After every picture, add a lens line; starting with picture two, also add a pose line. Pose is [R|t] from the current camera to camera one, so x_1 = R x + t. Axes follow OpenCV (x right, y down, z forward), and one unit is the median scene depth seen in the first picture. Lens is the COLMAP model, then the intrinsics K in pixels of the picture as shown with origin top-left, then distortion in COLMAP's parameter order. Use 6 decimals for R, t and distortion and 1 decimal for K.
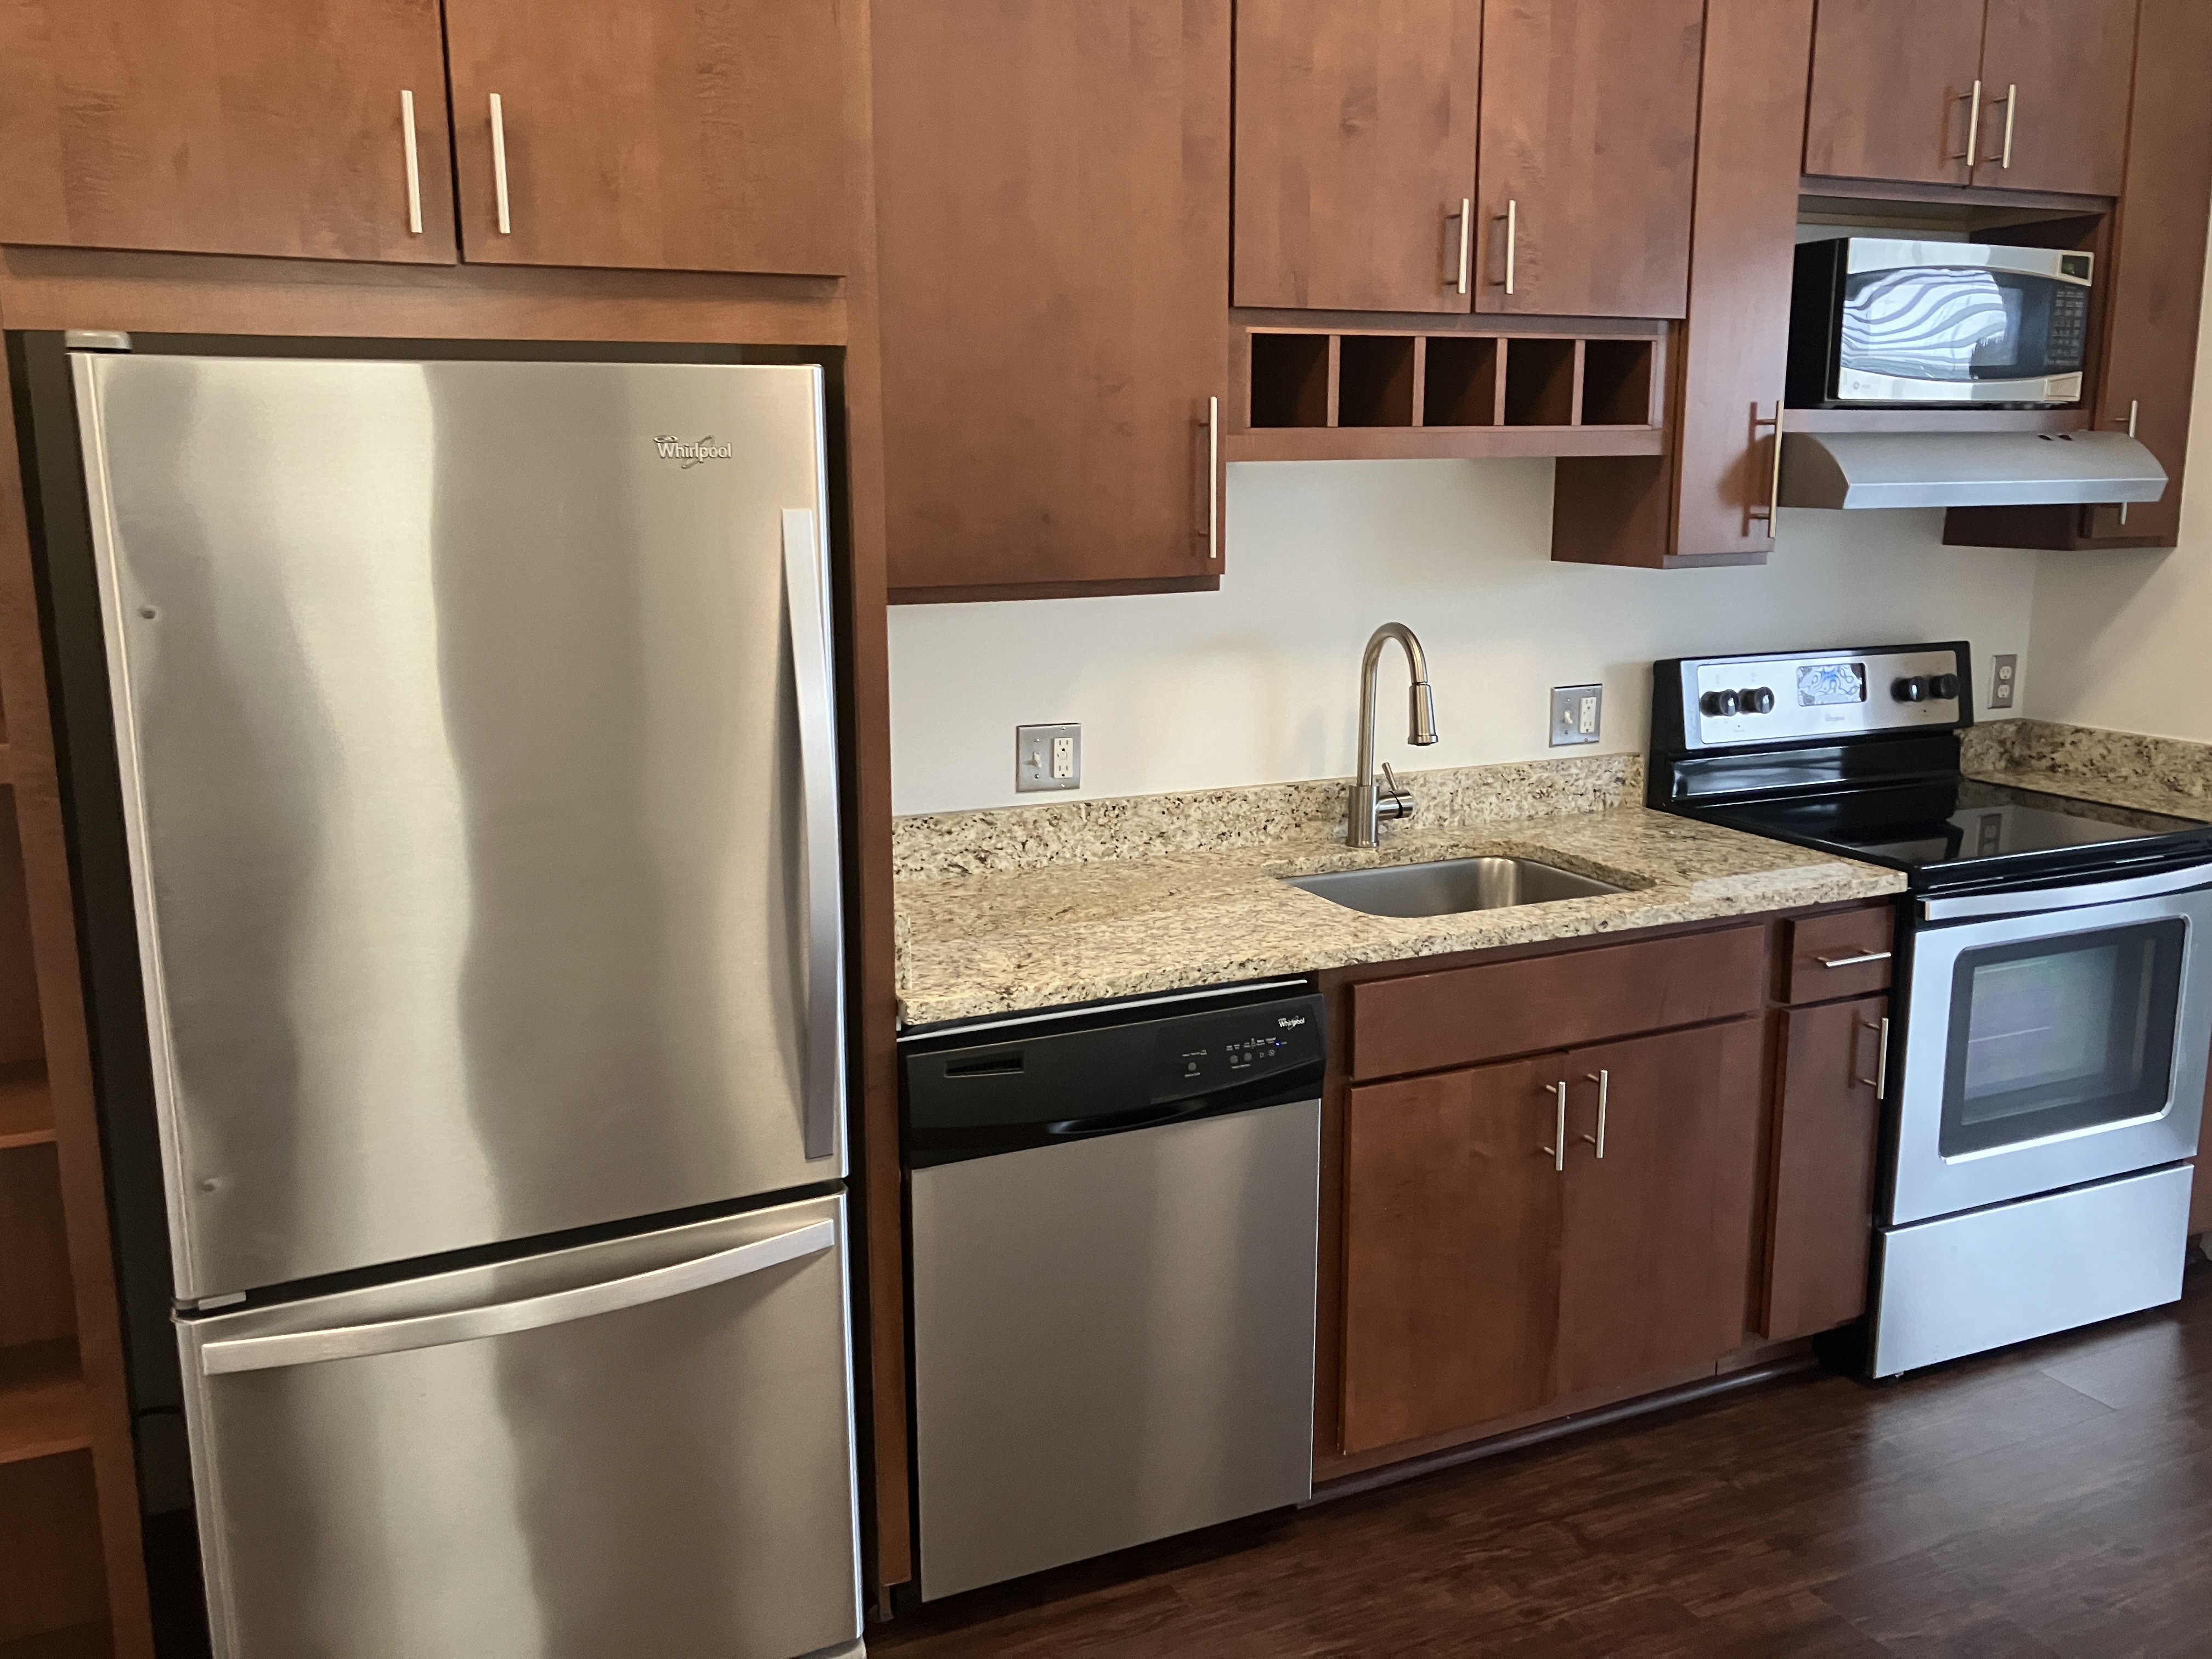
lens RADIAL K [[1715.5, 0, 1106.0], [0, 1715.5, 829.5], [0, 0, 1]] dist [0.001630, -0.000981]
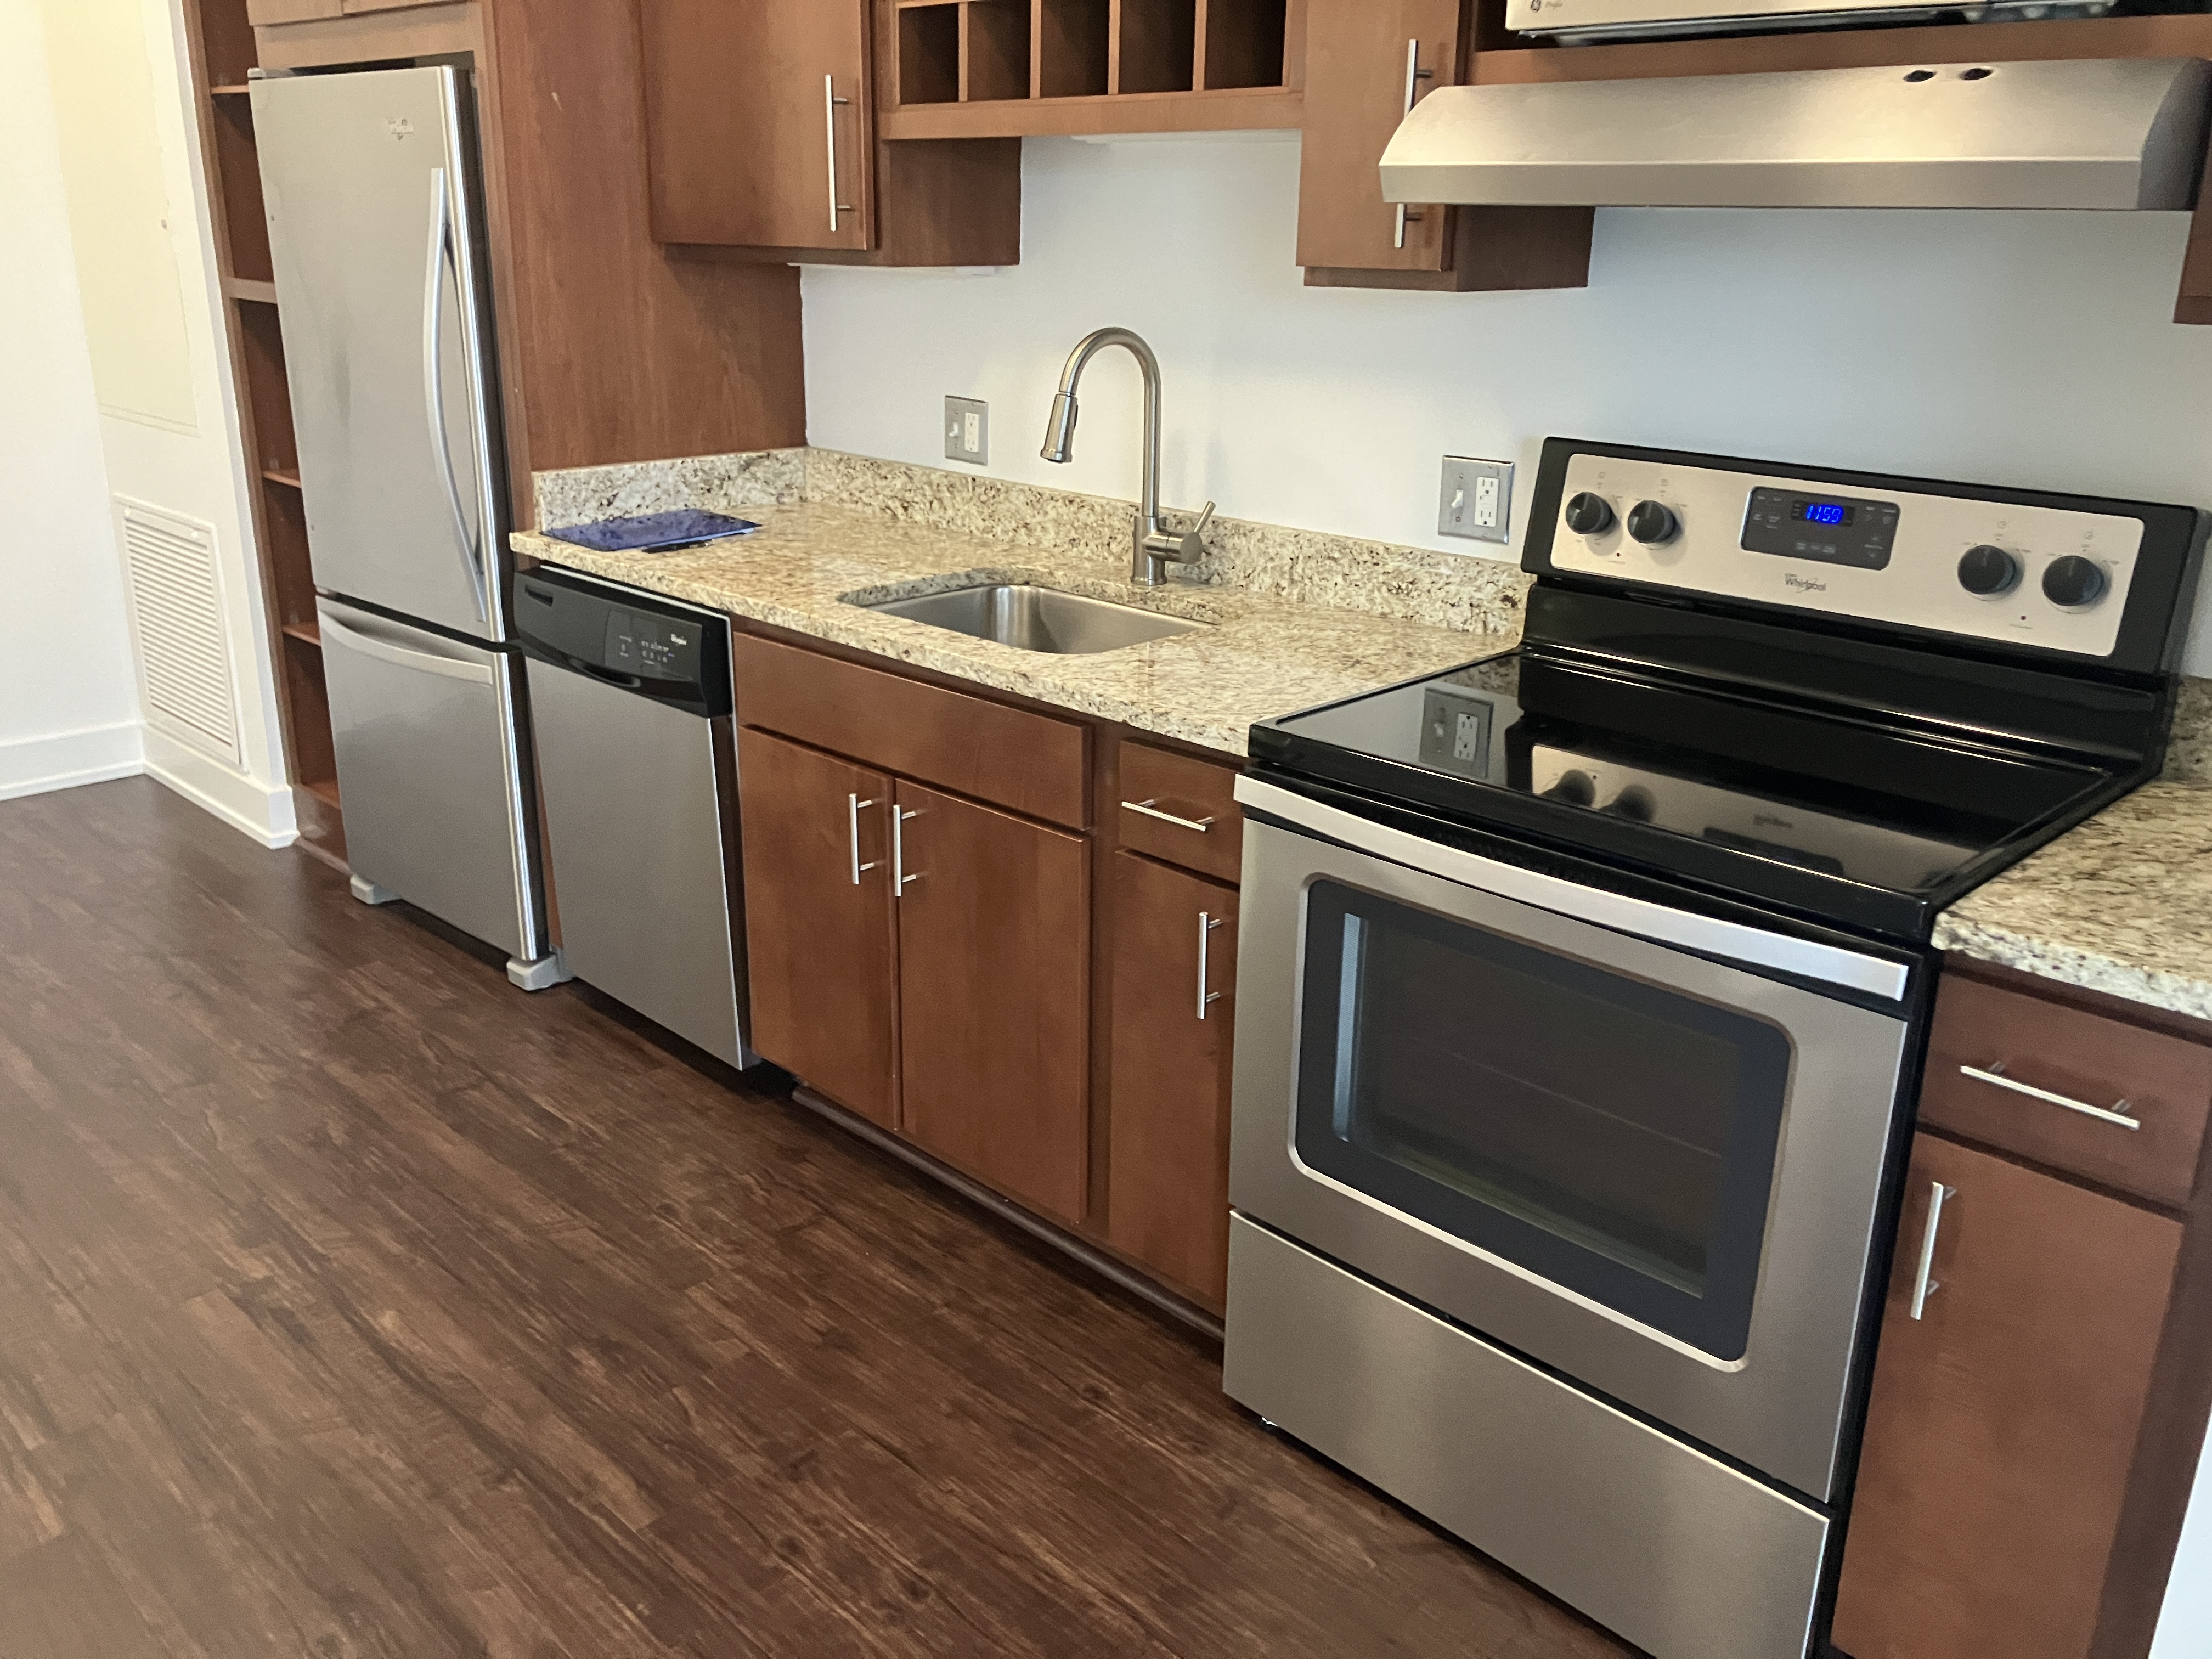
lens RADIAL K [[1875.3, 0, 1106.0], [0, 1875.3, 829.5], [0, 0, 1]] dist [0.207352, -0.491231]
pose [[0.377378, 0.310139, -0.872582, 1.108122], [-0.203768, 0.946969, 0.248451, -0.116389], [0.903363, 0.084045, 0.420562, 0.586396]]
